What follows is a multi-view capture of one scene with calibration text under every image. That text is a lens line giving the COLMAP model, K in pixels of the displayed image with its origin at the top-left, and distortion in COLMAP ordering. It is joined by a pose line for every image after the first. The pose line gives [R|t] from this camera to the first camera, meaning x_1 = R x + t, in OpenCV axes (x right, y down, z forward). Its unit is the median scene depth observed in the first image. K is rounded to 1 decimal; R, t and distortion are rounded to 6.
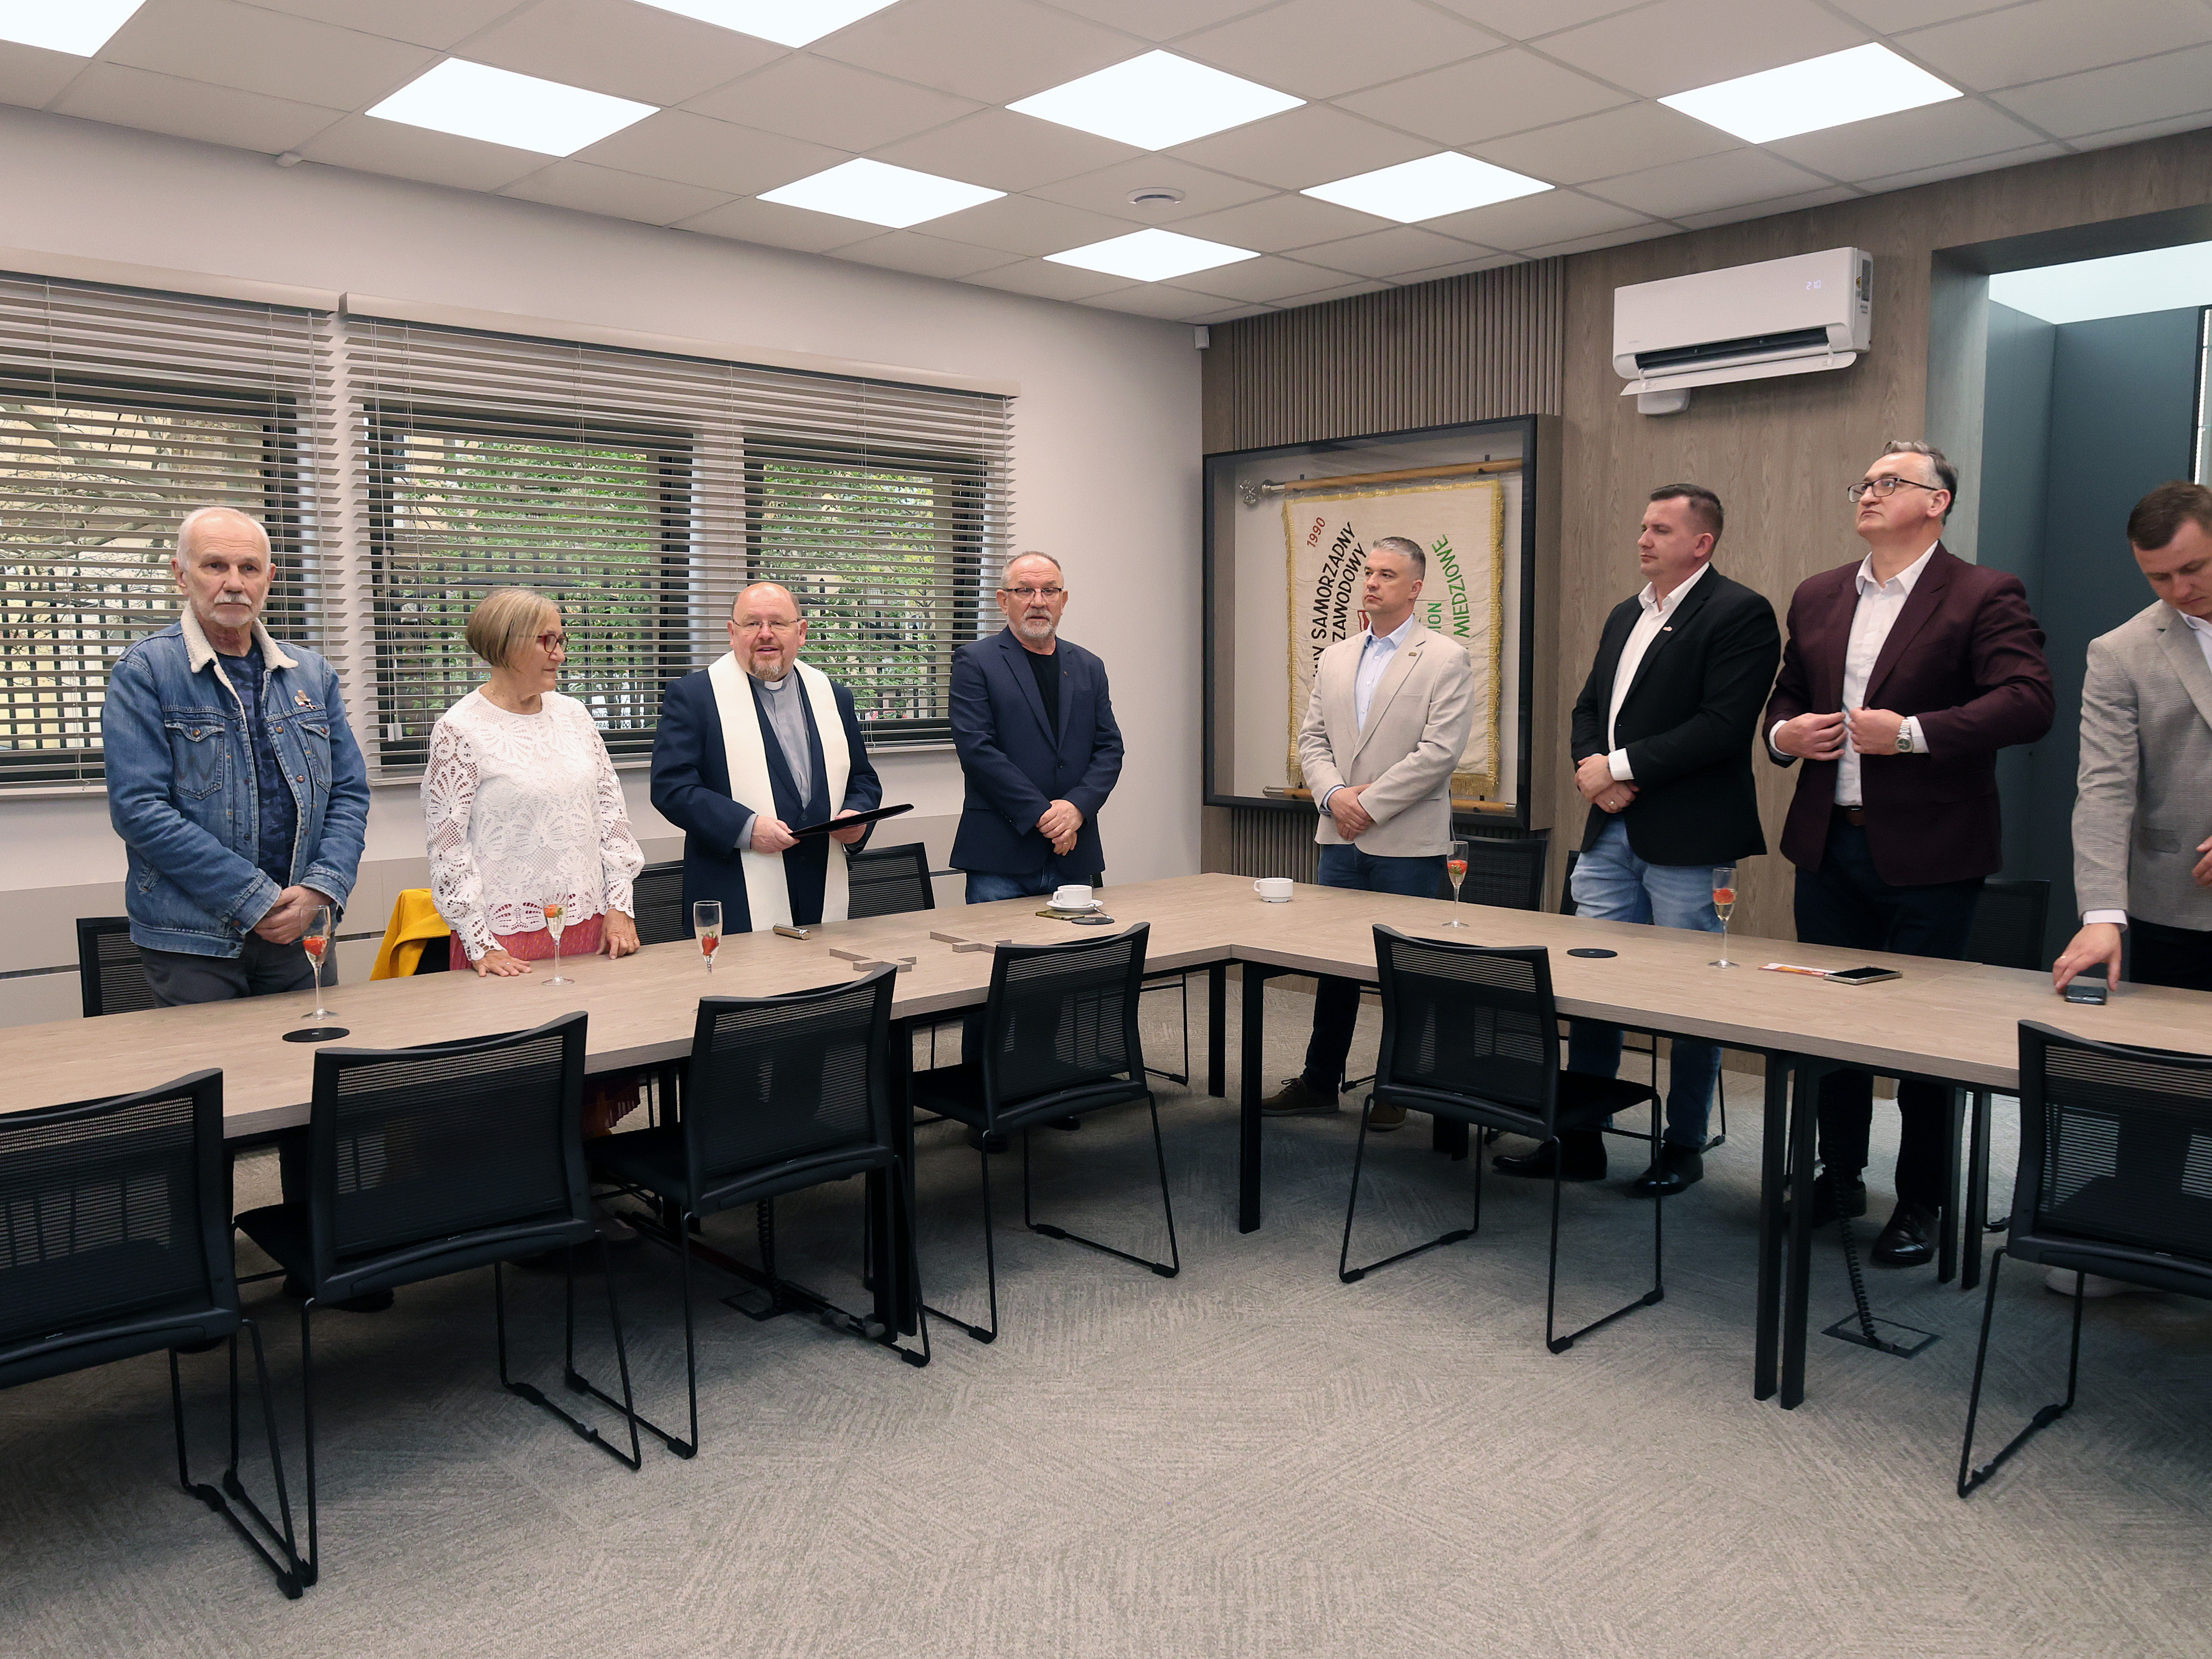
lens RADIAL K [[1741.3, 0, 1098.8], [0, 1741.3, 816.3], [0, 0, 1]] dist [0.005538, 0.000005]
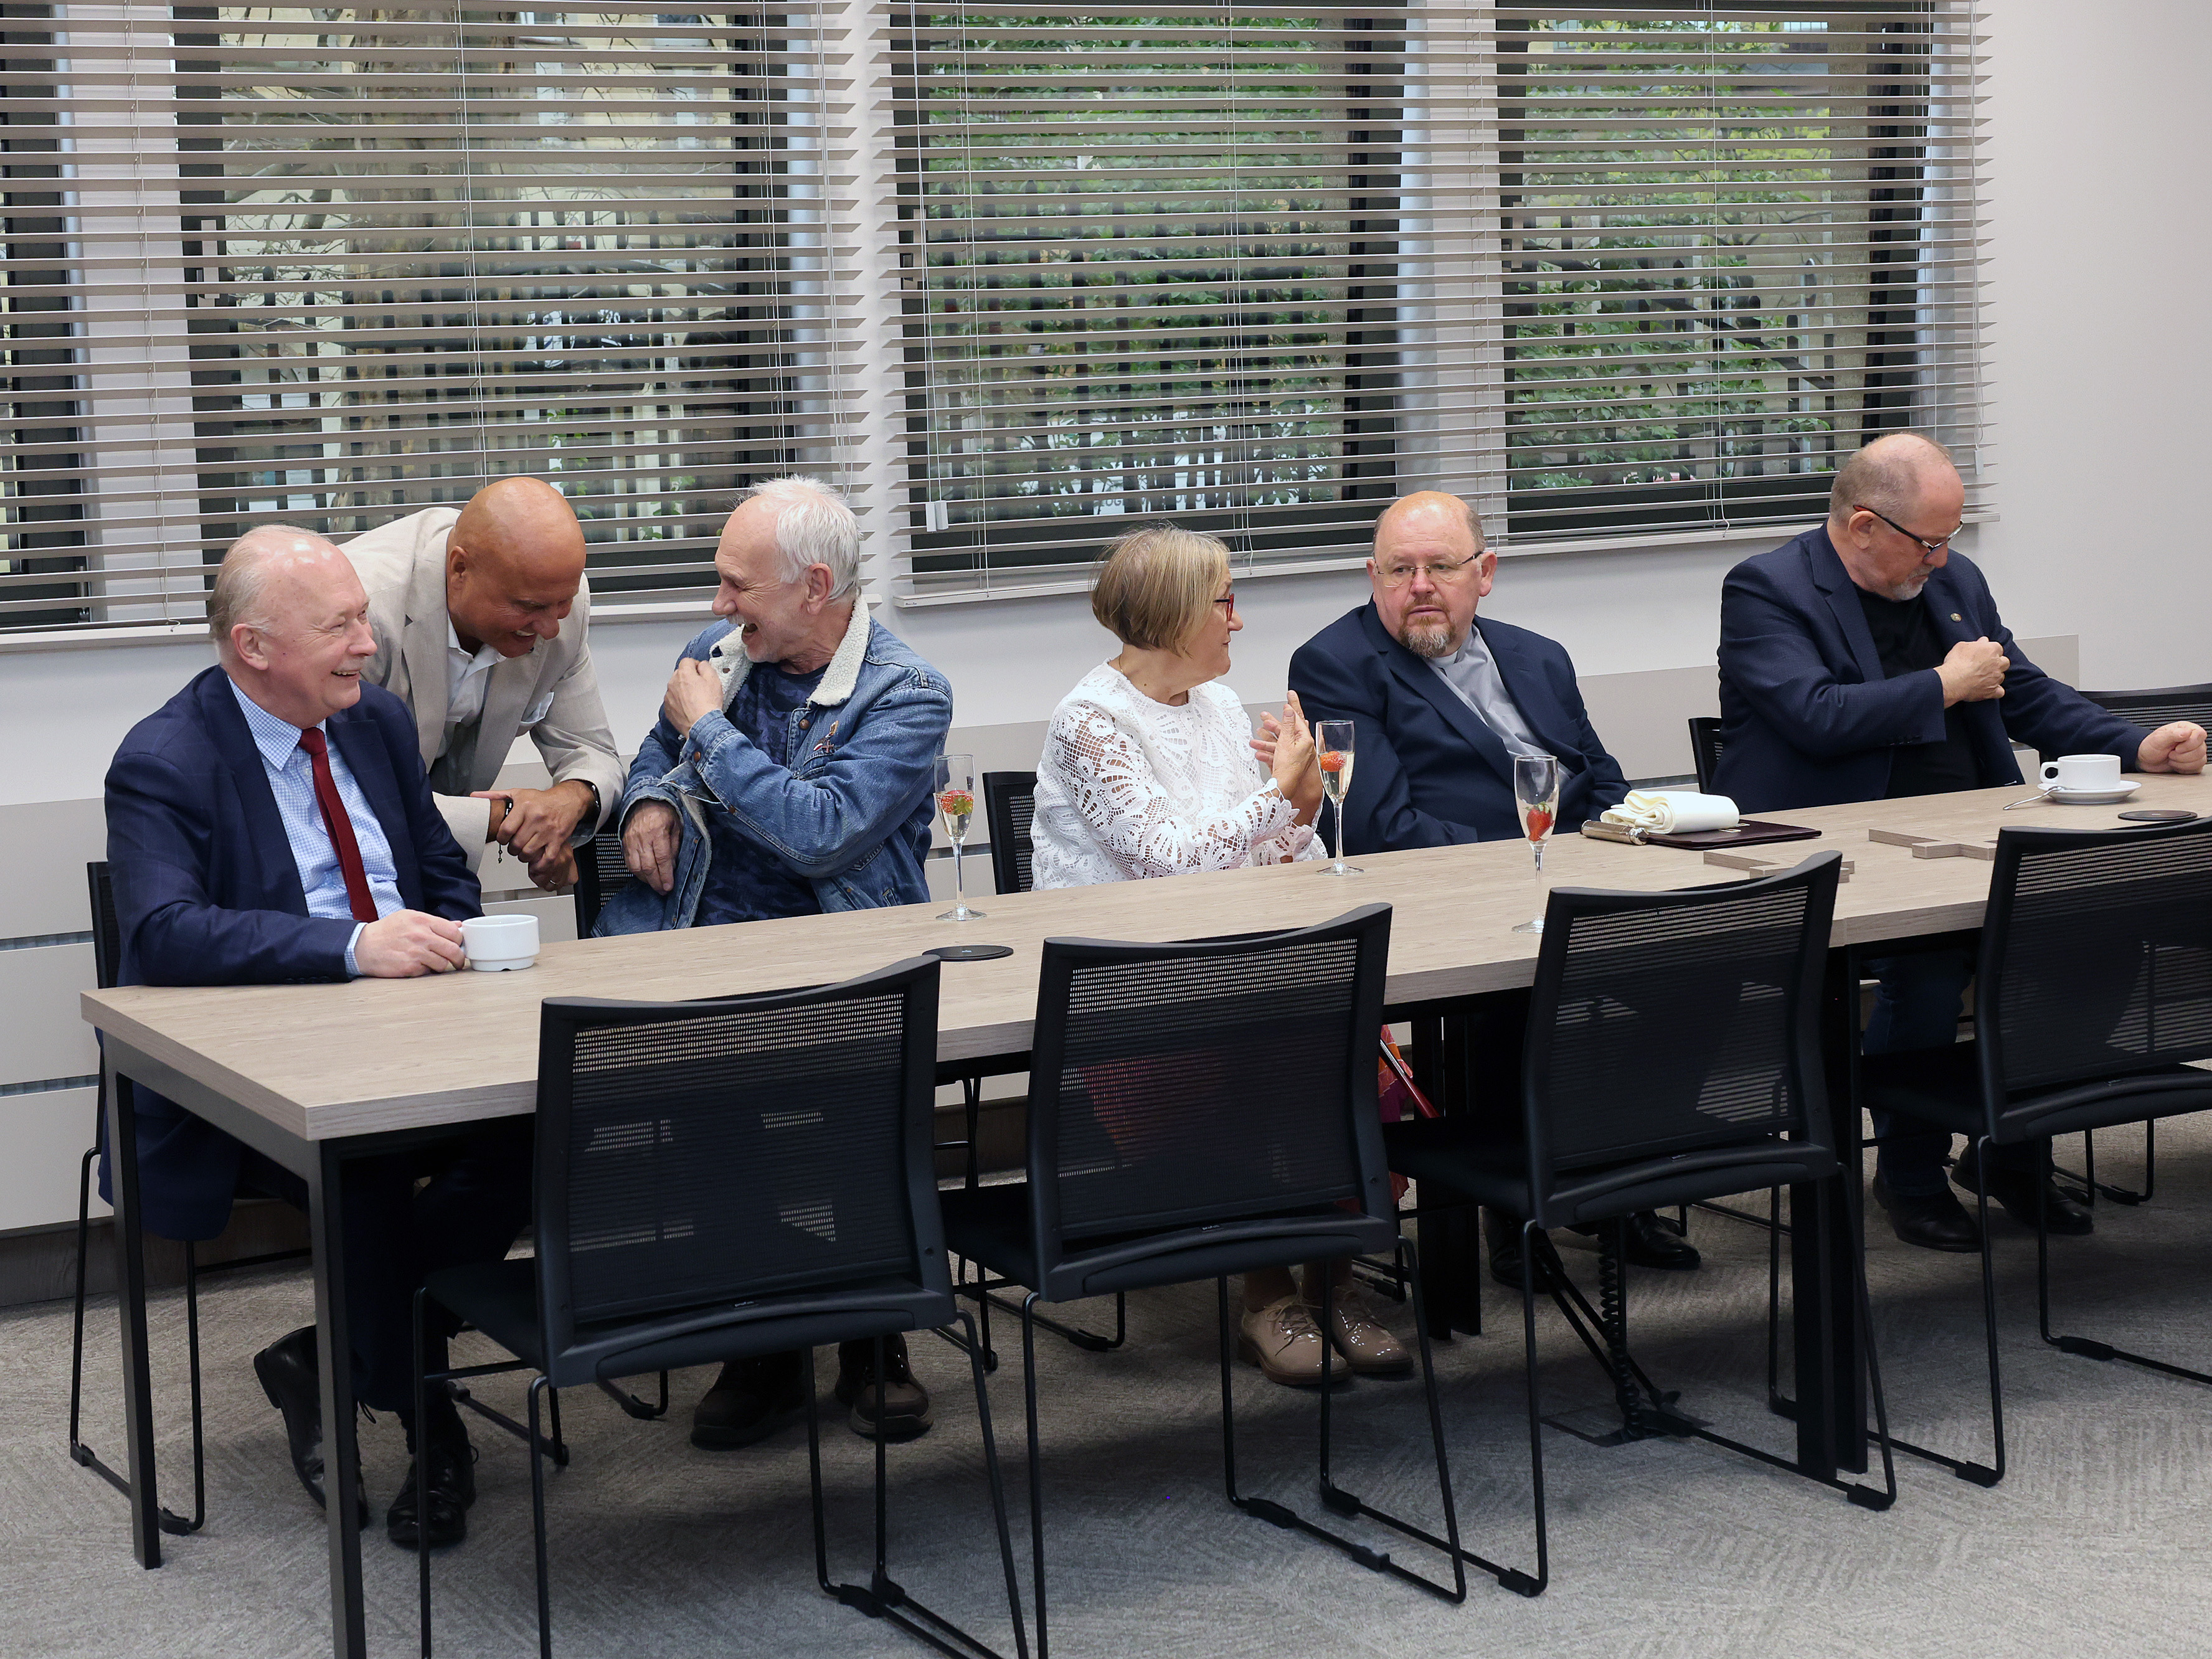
lens RADIAL K [[3735.0, 0, 1098.6], [0, 3735.0, 810.9], [0, 0, 1]] dist [0.008459, 0.000000]
pose [[0.963816, -0.003272, -0.266550, -0.011046], [0.010670, 0.999597, 0.026313, 0.021854], [0.266356, -0.028205, 0.963462, -0.248293]]
